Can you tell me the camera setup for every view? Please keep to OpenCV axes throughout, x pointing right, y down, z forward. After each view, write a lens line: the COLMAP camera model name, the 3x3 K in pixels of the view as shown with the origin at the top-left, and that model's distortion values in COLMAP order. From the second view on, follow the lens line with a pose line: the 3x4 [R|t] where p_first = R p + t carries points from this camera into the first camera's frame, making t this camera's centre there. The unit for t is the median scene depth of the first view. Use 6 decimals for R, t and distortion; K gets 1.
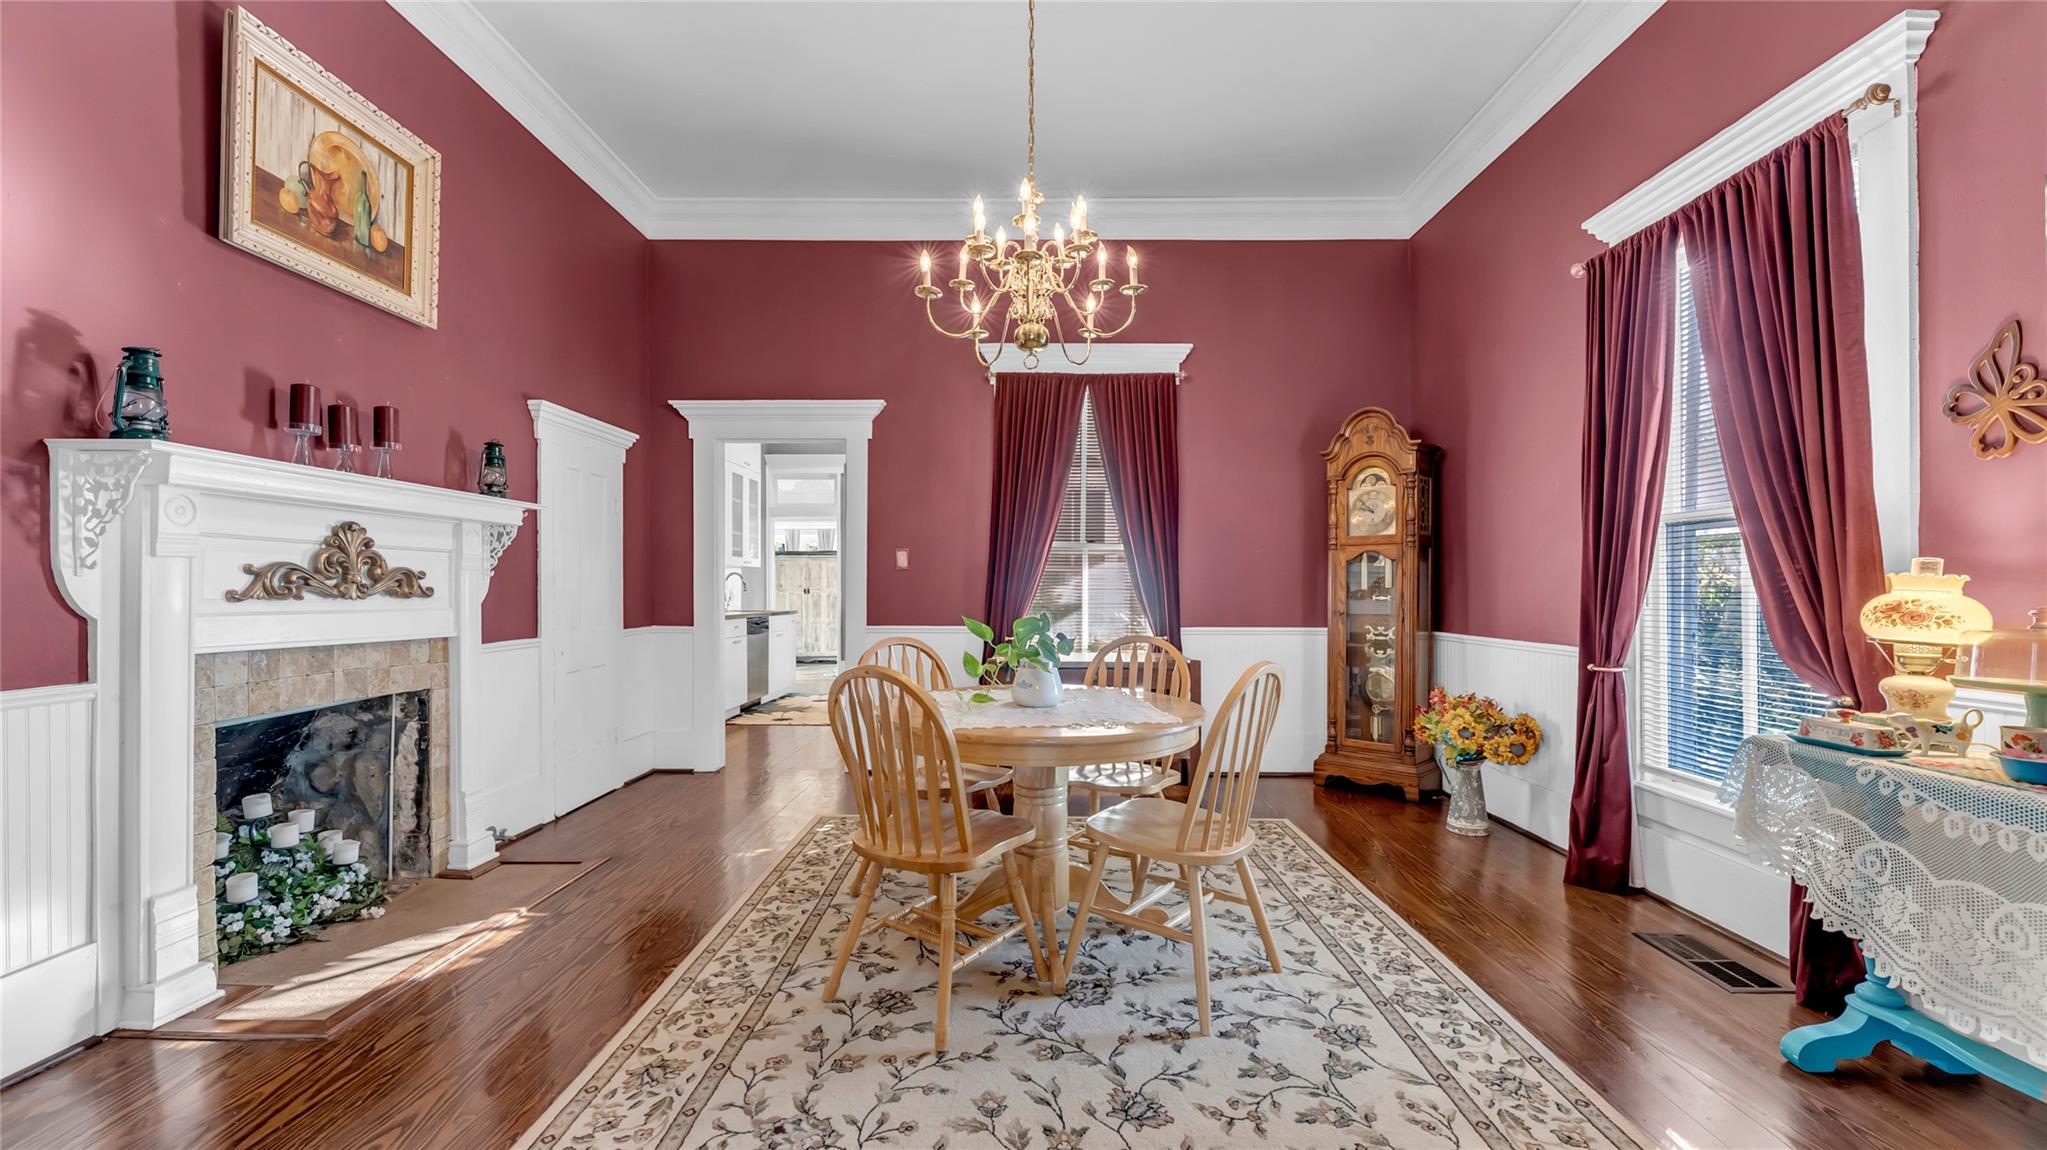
lens RADIAL K [[834.8, 0, 1013.6], [0, 834.8, 579.8], [0, 0, 1]] dist [-0.002403, -0.001041]
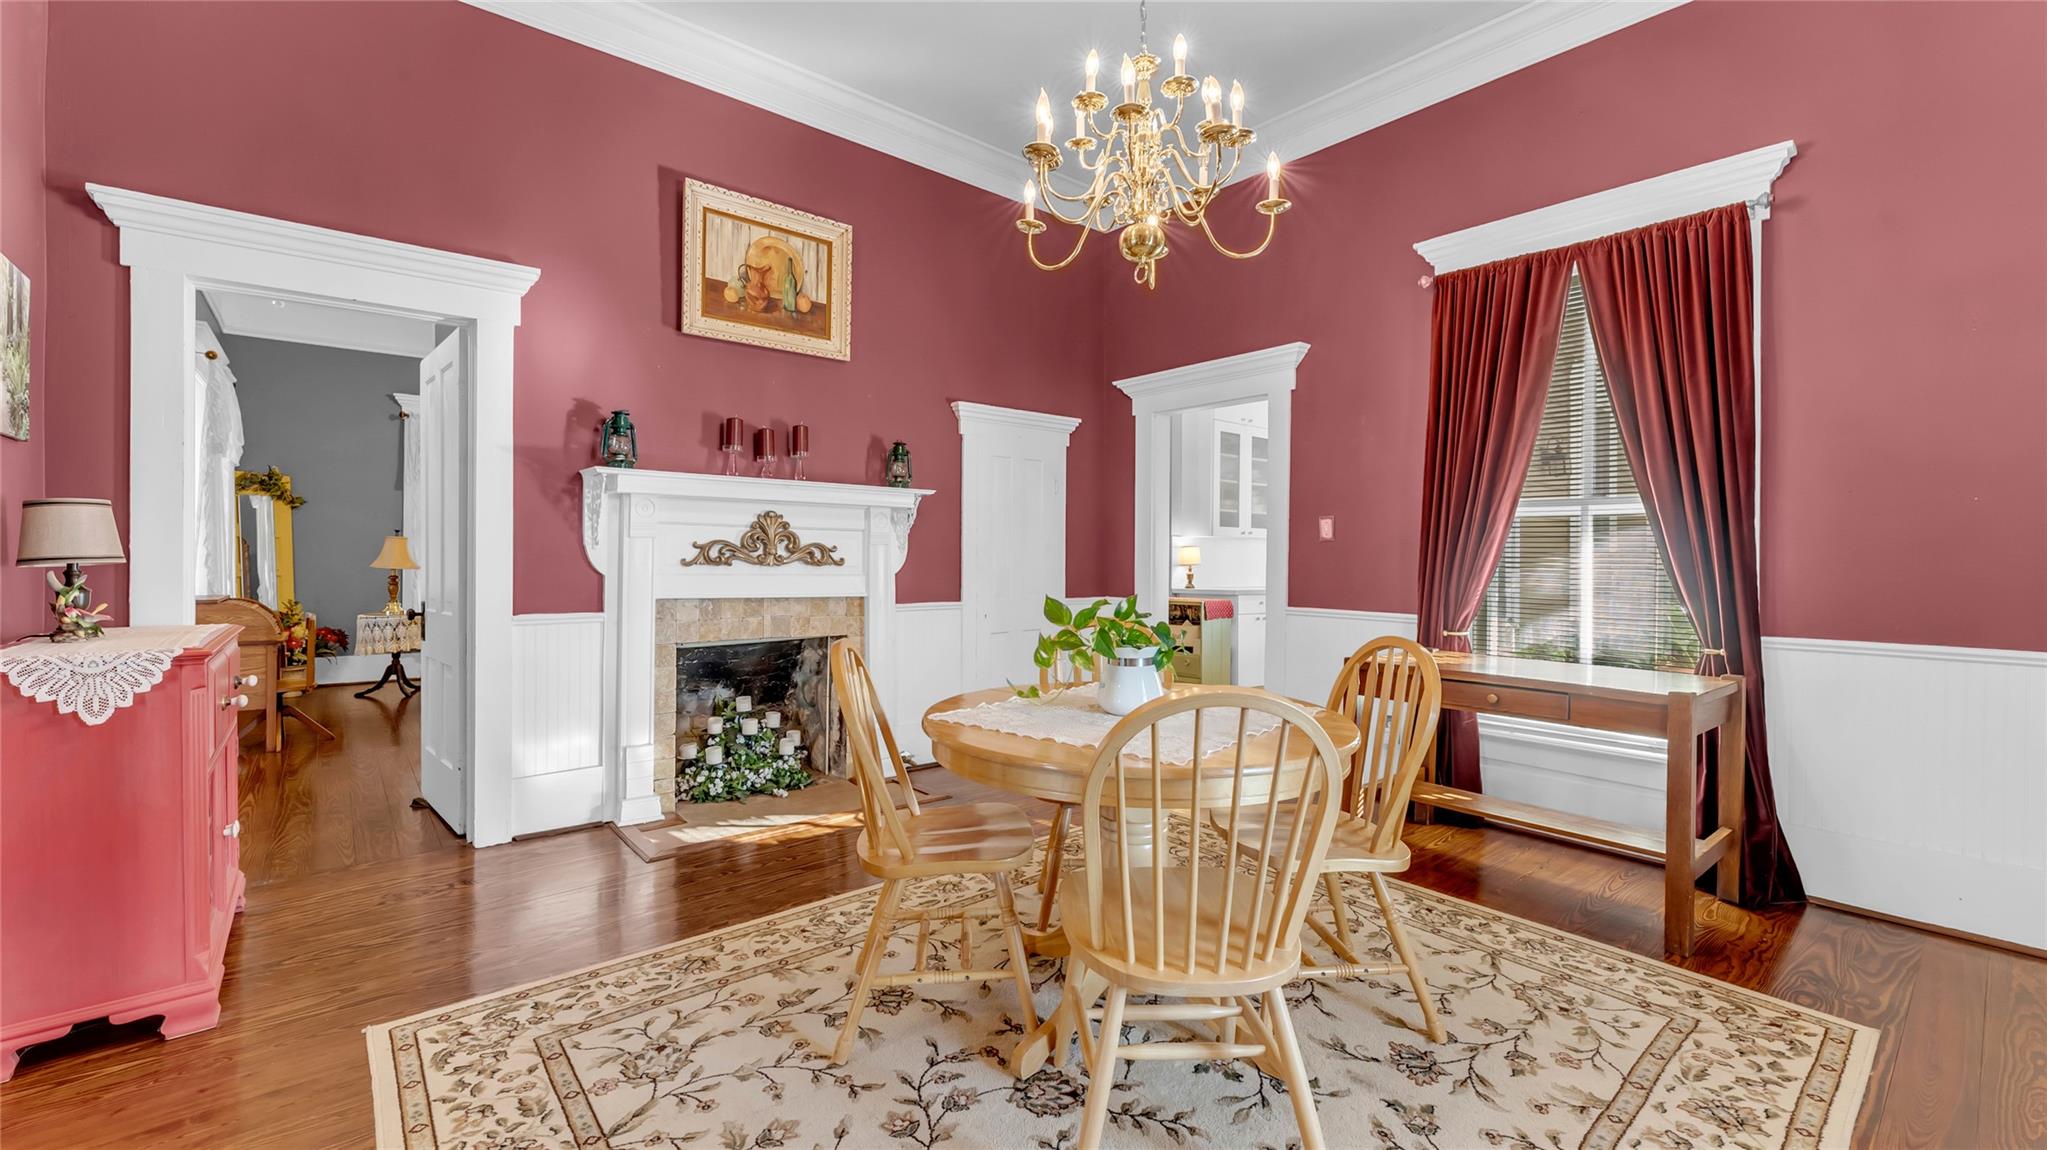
lens RADIAL K [[834.8, 0, 1016.5], [0, 834.8, 553.9], [0, 0, 1]] dist [-0.002403, -0.001041]
pose [[0.643500, 0.001791, -0.765444, 0.547858], [-0.002920, 0.999996, -0.000115, 0.001741], [0.765440, 0.002309, 0.643503, 0.409716]]
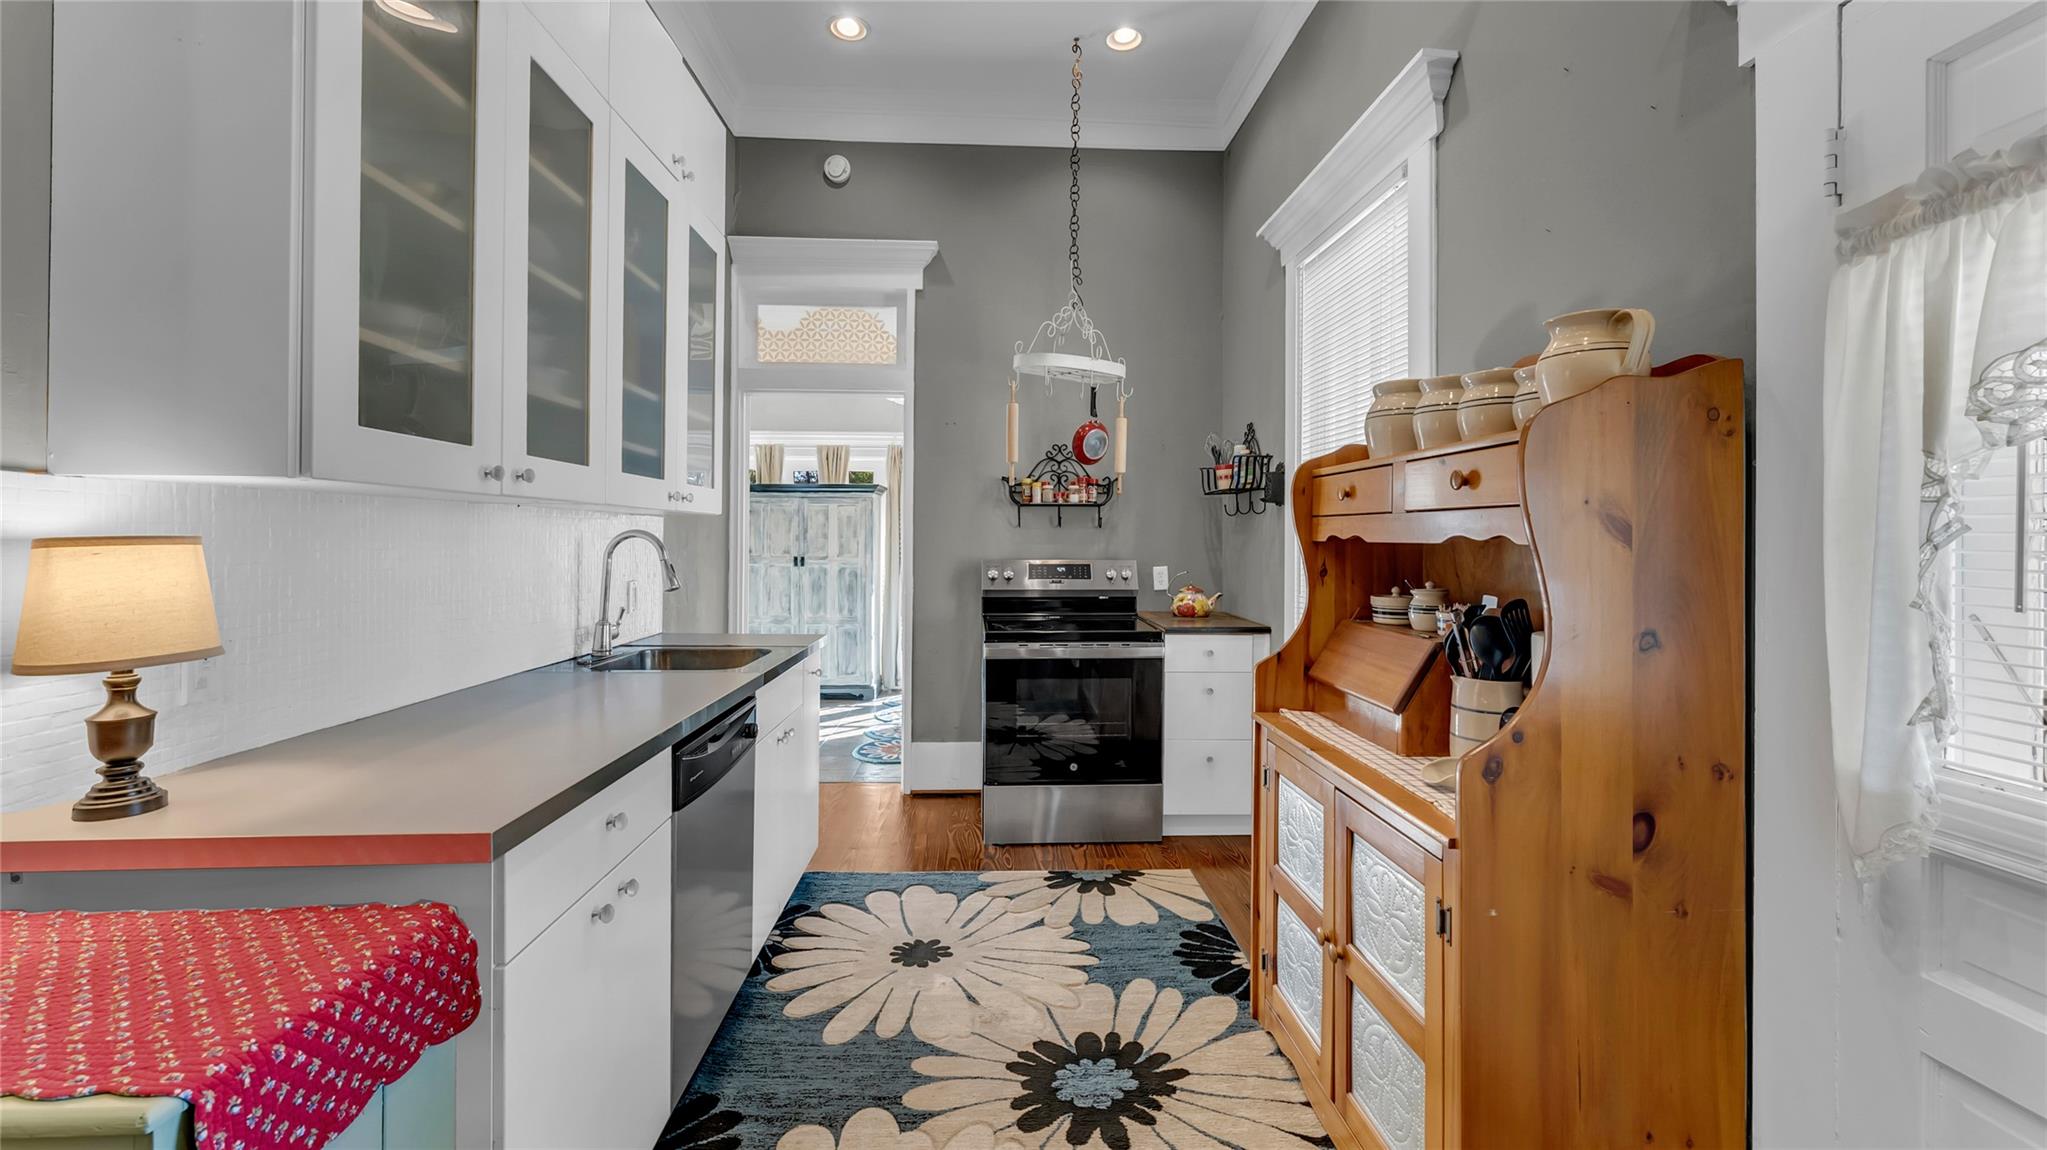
lens RADIAL K [[834.8, 0, 1018.0], [0, 834.8, 527.9], [0, 0, 1]] dist [-0.002403, -0.001041]
pose [[0.997532, 0.007032, 0.069863, -0.625549], [-0.006874, 0.999973, -0.002504, -0.030674], [-0.069878, 0.002017, 0.997553, 1.979553]]
